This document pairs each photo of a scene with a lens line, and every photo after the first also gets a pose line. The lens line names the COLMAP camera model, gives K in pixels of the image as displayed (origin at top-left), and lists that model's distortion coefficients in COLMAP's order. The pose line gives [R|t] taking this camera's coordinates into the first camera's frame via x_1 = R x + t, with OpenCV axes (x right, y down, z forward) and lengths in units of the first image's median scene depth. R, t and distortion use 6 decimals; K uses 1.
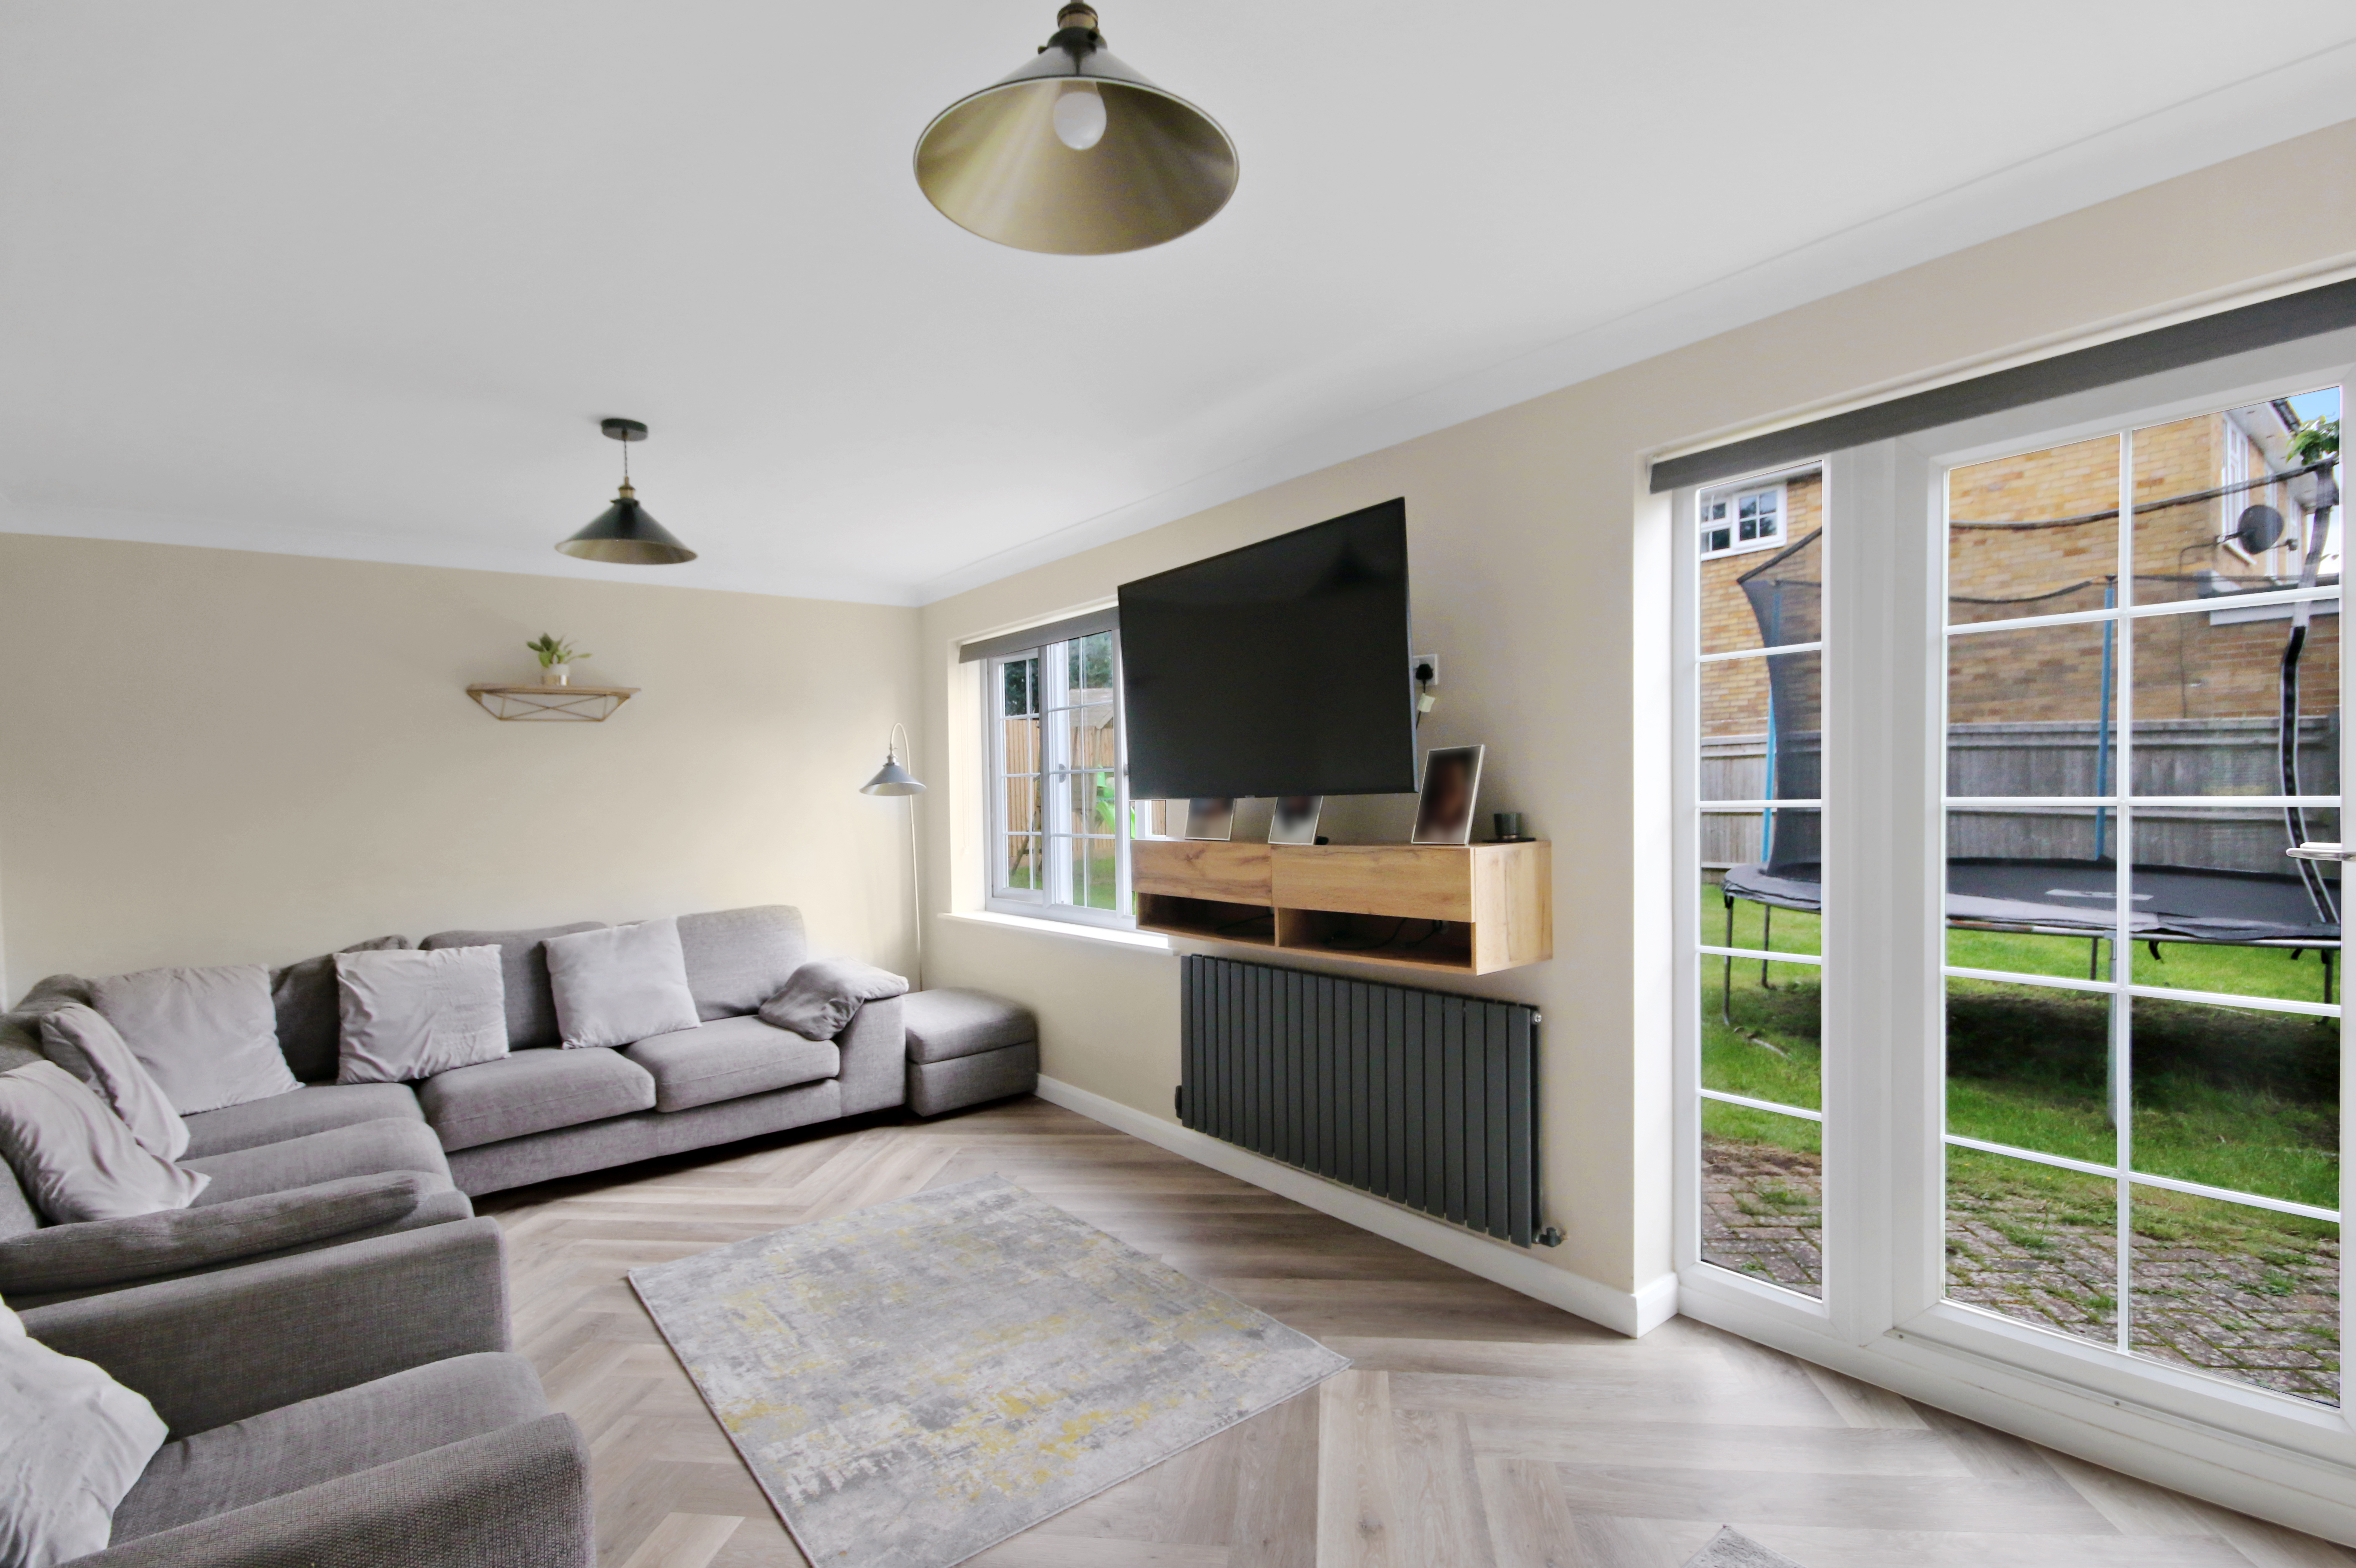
lens RADIAL K [[1104.4, 0, 1176.6], [0, 1104.4, 797.6], [0, 0, 1]] dist [0.012237, -0.007023]
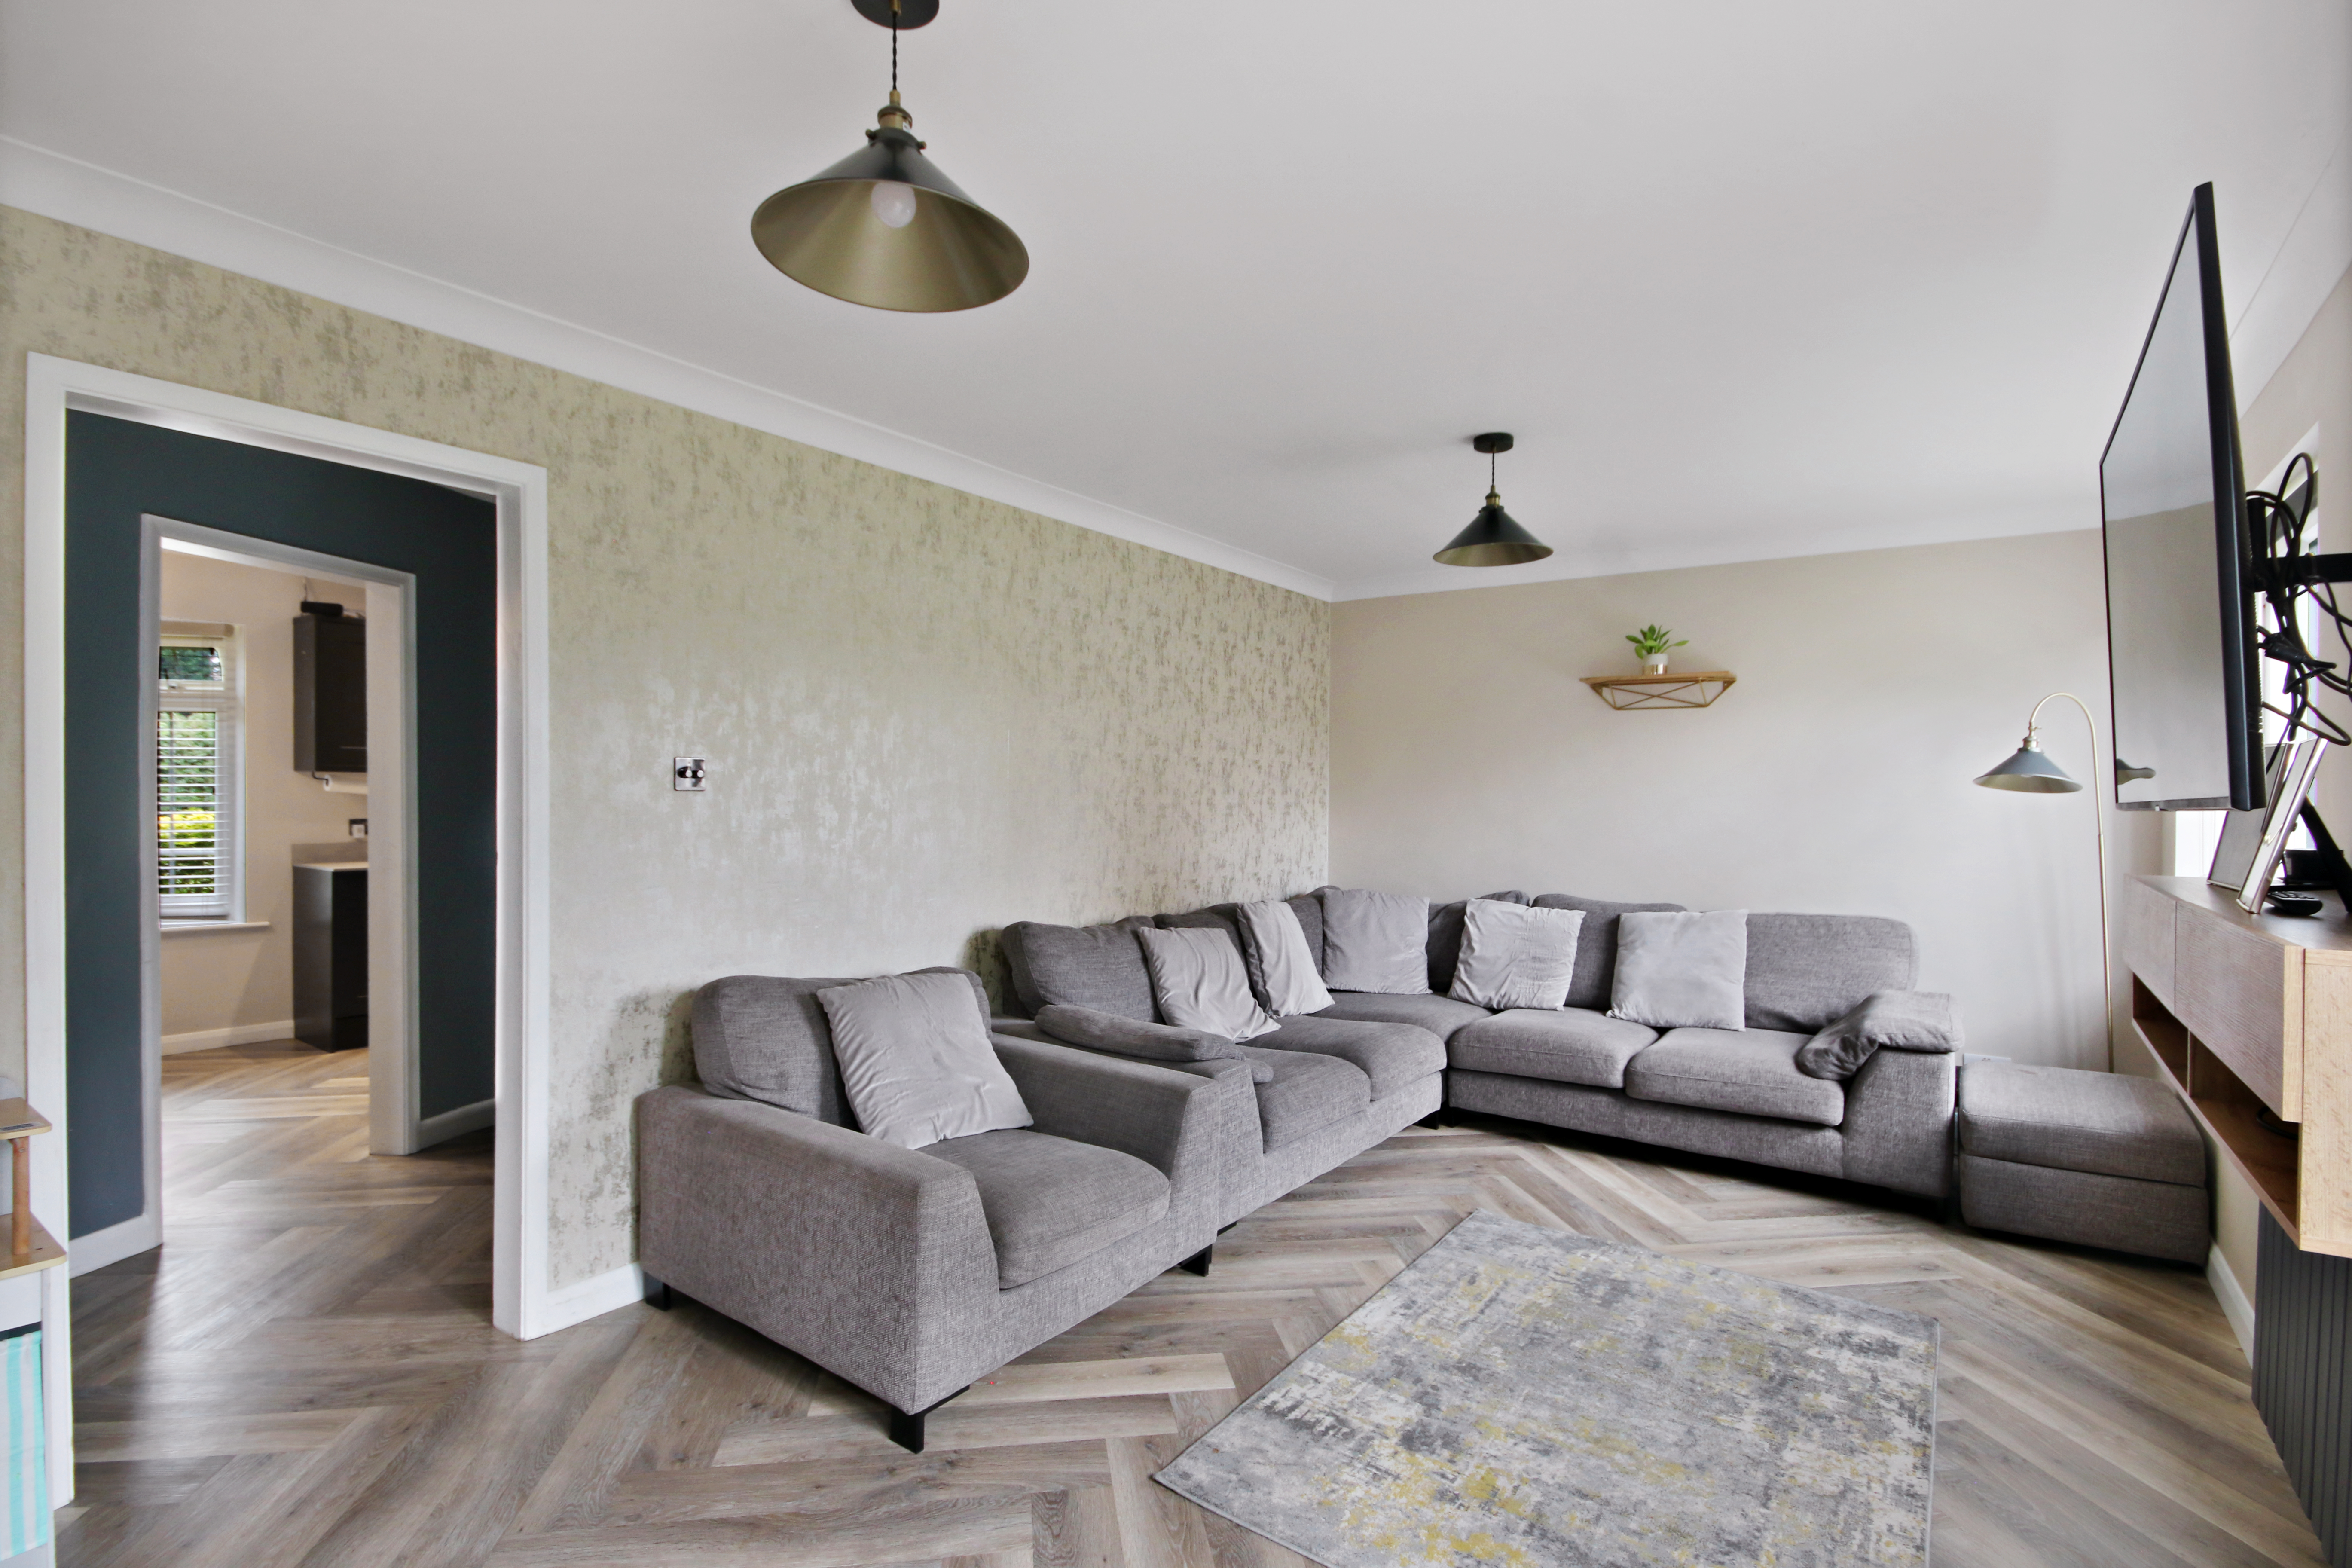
lens RADIAL K [[1102.6, 0, 1172.3], [0, 1102.6, 792.9], [0, 0, 1]] dist [0.012237, -0.007023]
pose [[0.289841, 0.036388, -0.956383, 0.344386], [-0.028737, 0.999157, 0.029306, -0.007720], [0.956643, 0.018990, 0.290642, 0.291143]]
